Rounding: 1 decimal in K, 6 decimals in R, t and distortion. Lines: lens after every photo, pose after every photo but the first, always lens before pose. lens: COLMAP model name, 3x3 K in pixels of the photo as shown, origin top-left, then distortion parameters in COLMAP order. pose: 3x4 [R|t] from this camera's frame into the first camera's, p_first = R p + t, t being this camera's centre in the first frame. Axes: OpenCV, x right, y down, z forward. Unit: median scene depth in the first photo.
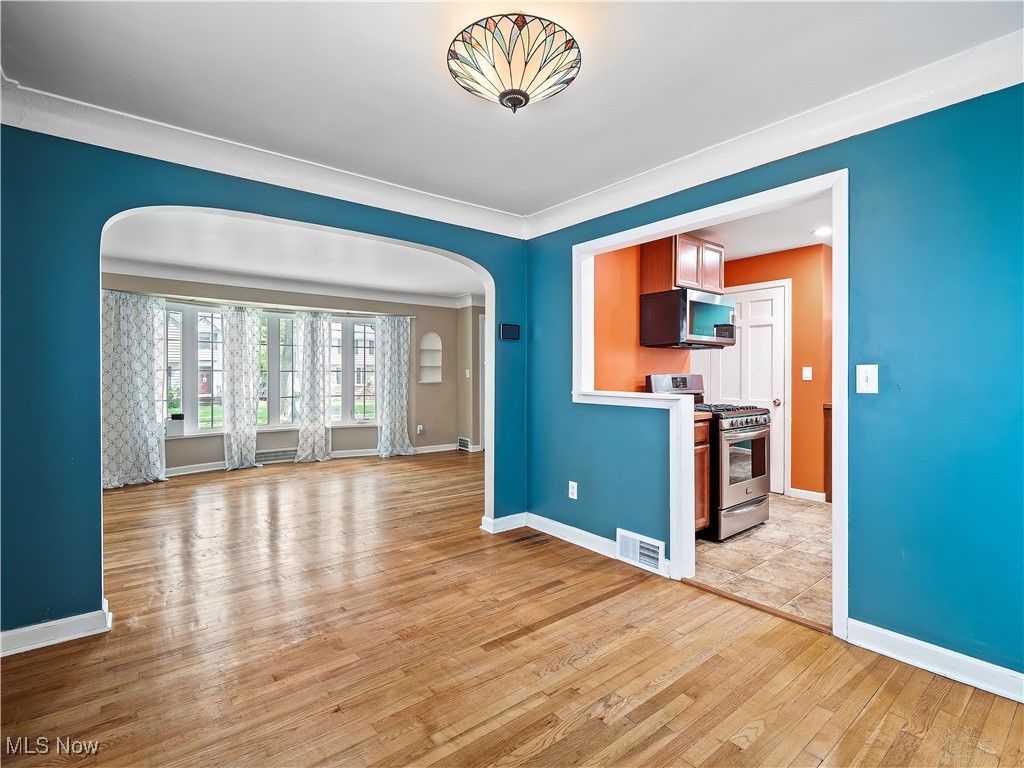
lens RADIAL K [[496.0, 0, 516.3], [0, 496.0, 377.9], [0, 0, 1]] dist [-0.003809, 0.000836]
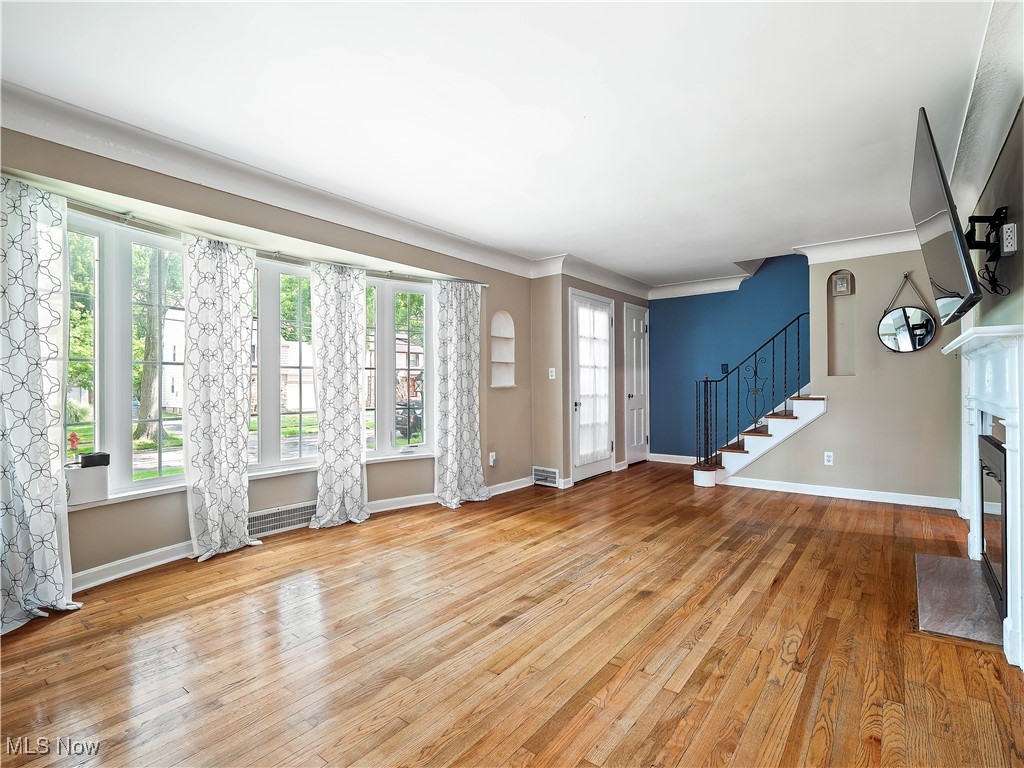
lens RADIAL K [[496.0, 0, 508.4], [0, 496.0, 387.4], [0, 0, 1]] dist [-0.003809, 0.000836]
pose [[0.974484, -0.008209, 0.224308, -0.351701], [0.009198, 0.999952, -0.003365, 0.013644], [-0.224269, 0.005342, 0.974513, 0.396566]]
